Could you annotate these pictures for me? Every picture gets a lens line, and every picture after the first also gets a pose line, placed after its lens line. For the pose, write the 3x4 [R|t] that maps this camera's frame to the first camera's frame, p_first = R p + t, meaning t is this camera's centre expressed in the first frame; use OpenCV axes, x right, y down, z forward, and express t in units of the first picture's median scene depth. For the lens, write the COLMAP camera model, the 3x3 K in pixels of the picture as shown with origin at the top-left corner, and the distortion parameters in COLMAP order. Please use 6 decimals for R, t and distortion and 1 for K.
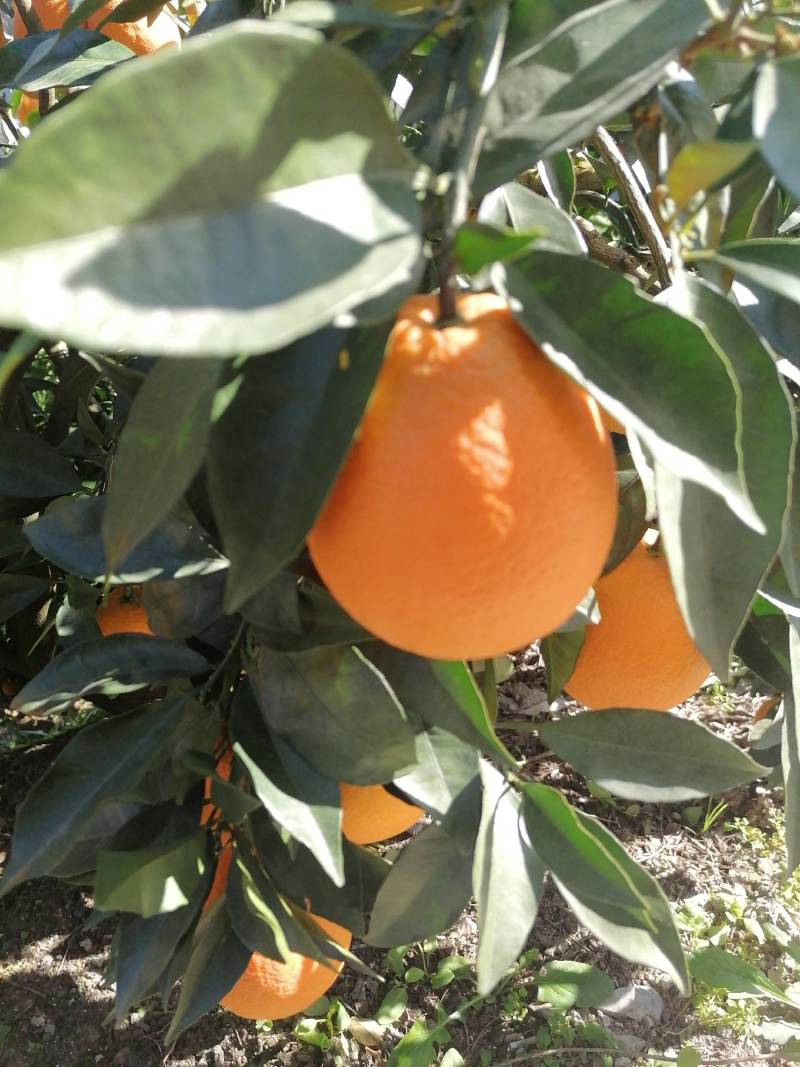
lens RADIAL K [[766.8, 0, 398.4], [0, 766.8, 493.8], [0, 0, 1]] dist [0.017632, -0.043690]
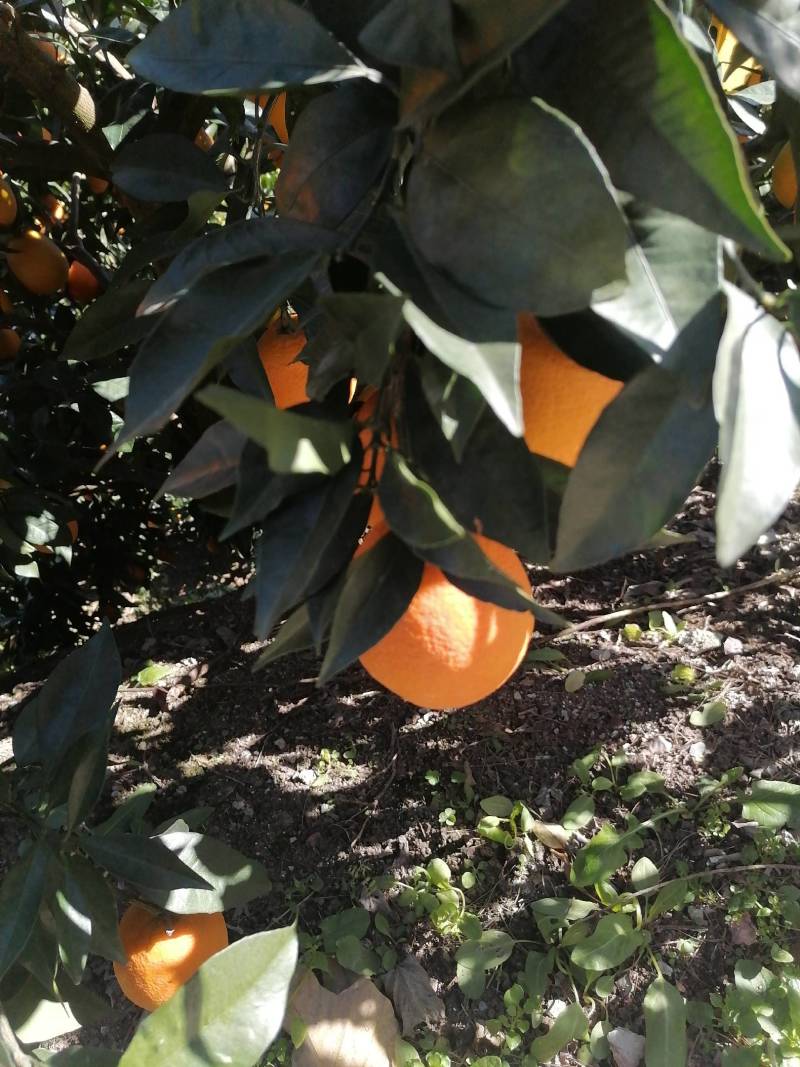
lens RADIAL K [[770.7, 0, 399.7], [0, 770.7, 473.3], [0, 0, 1]] dist [0.013200, -0.051211]
pose [[0.973784, -0.003875, -0.227443, -0.005412], [0.031677, 0.992423, 0.118714, 0.130410], [0.225259, -0.122807, 0.966528, 0.072909]]
